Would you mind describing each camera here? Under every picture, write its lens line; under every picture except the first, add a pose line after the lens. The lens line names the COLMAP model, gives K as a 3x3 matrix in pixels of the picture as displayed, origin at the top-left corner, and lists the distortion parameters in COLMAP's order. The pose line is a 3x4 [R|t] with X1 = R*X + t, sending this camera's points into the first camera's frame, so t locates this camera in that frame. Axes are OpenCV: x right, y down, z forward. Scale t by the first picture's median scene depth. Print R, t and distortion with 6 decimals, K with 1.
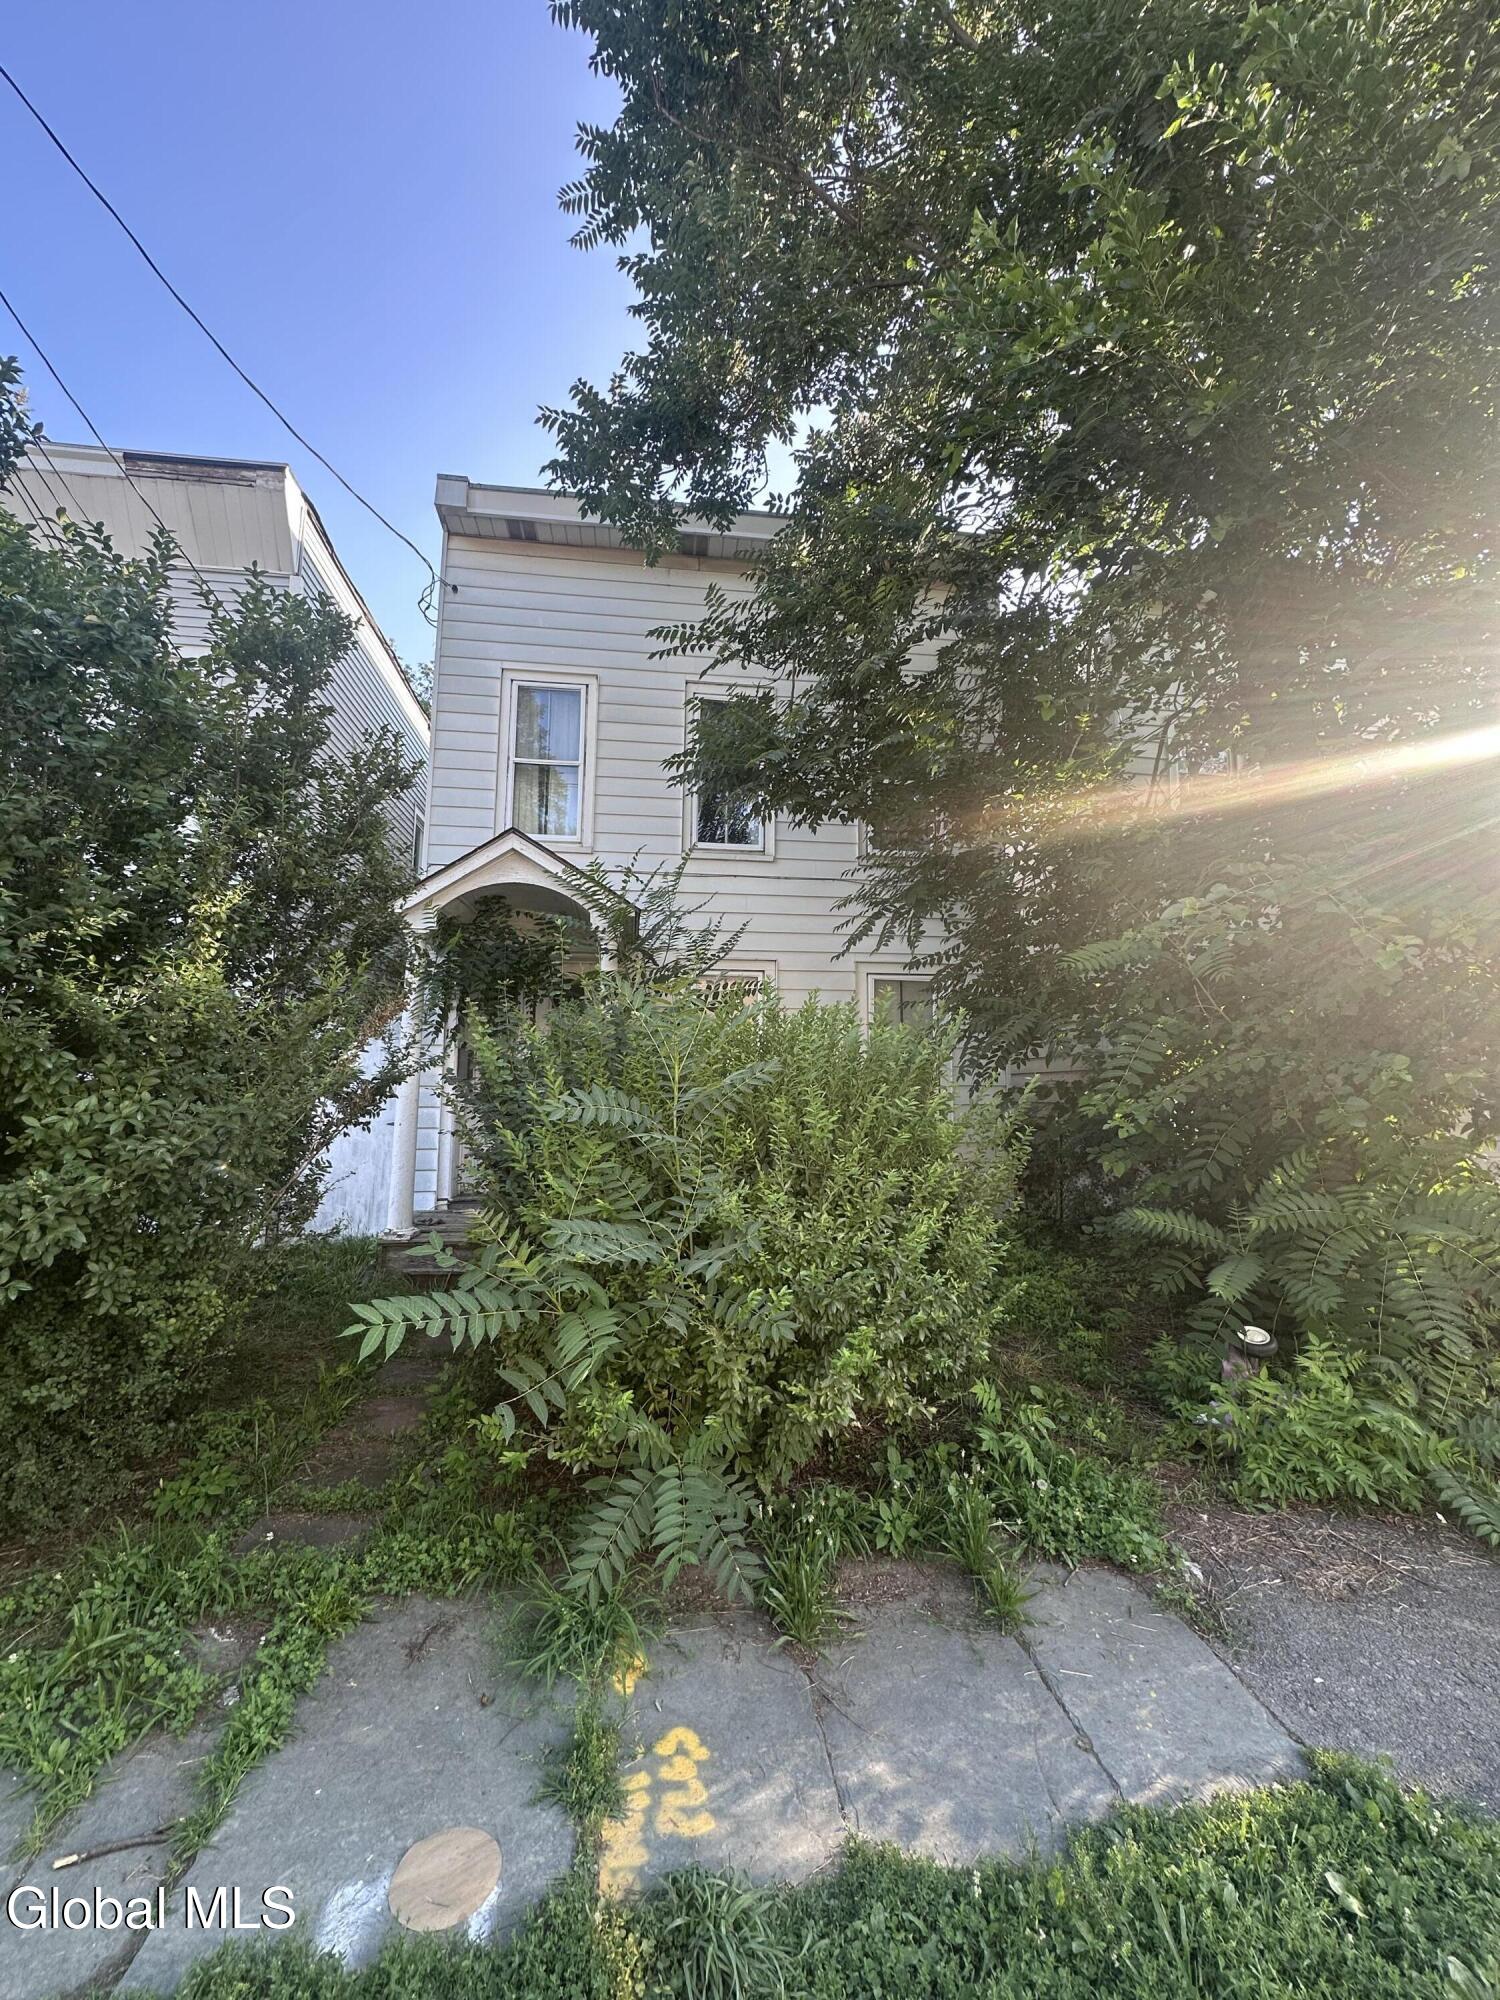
lens RADIAL K [[799.8, 0, 738.6], [0, 799.8, 1014.9], [0, 0, 1]] dist [-0.010323, 0.000881]
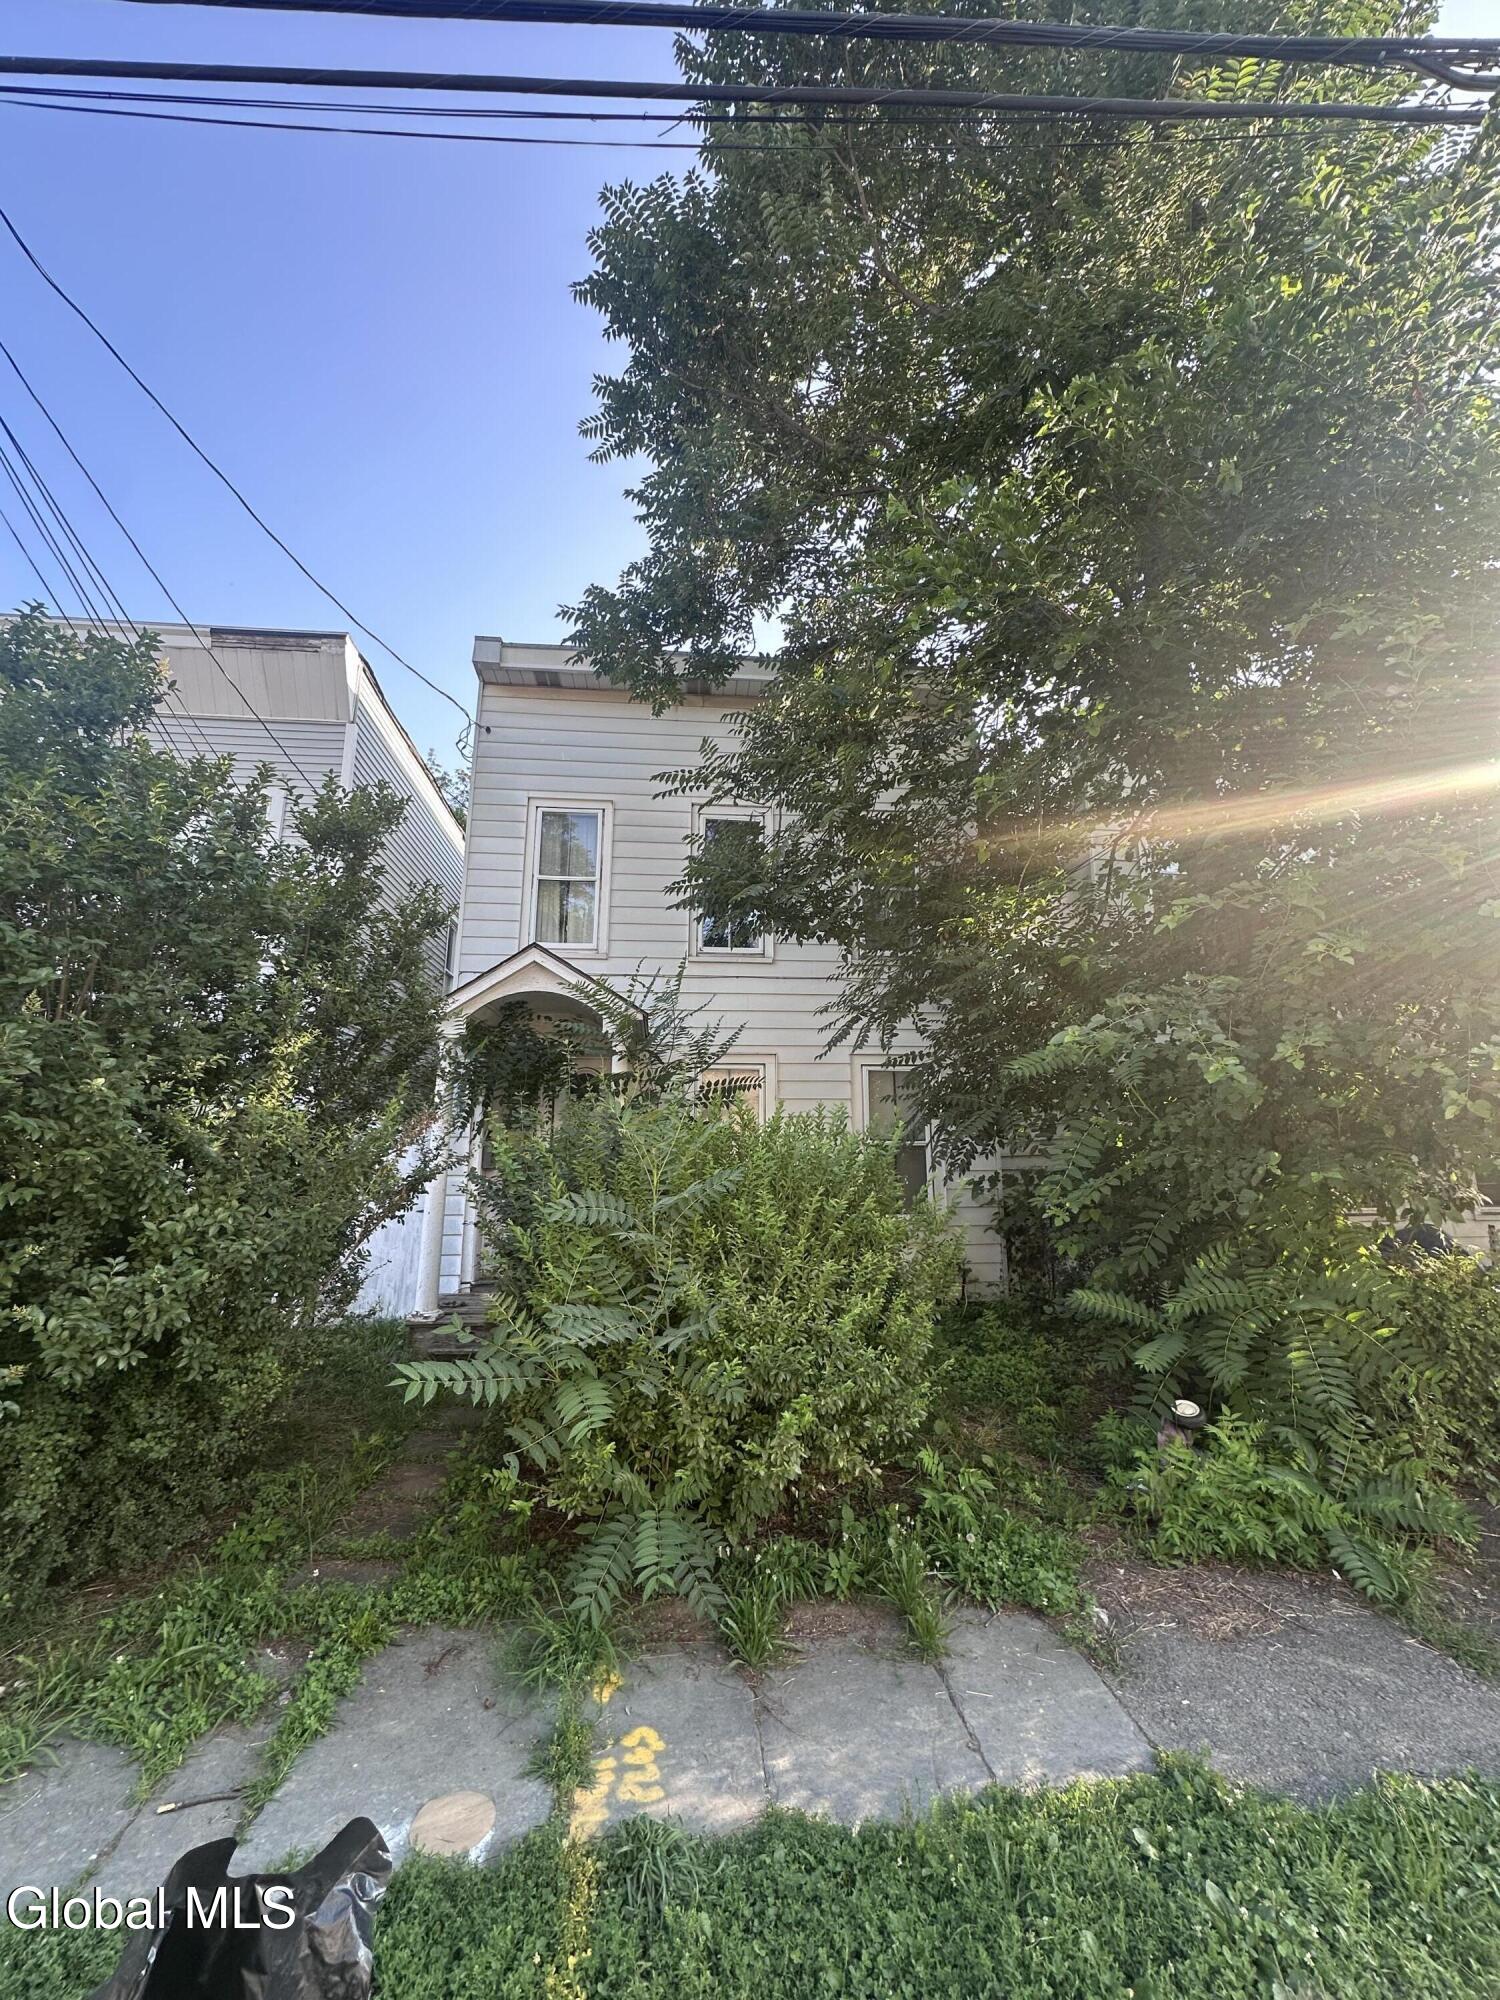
lens RADIAL K [[799.8, 0, 738.9], [0, 799.8, 1010.4], [0, 0, 1]] dist [-0.010323, 0.000881]
pose [[0.999406, -0.013708, -0.031633, 0.095129], [0.010544, 0.995123, -0.098079, -0.064777], [0.032823, 0.097687, 0.994676, -0.244872]]
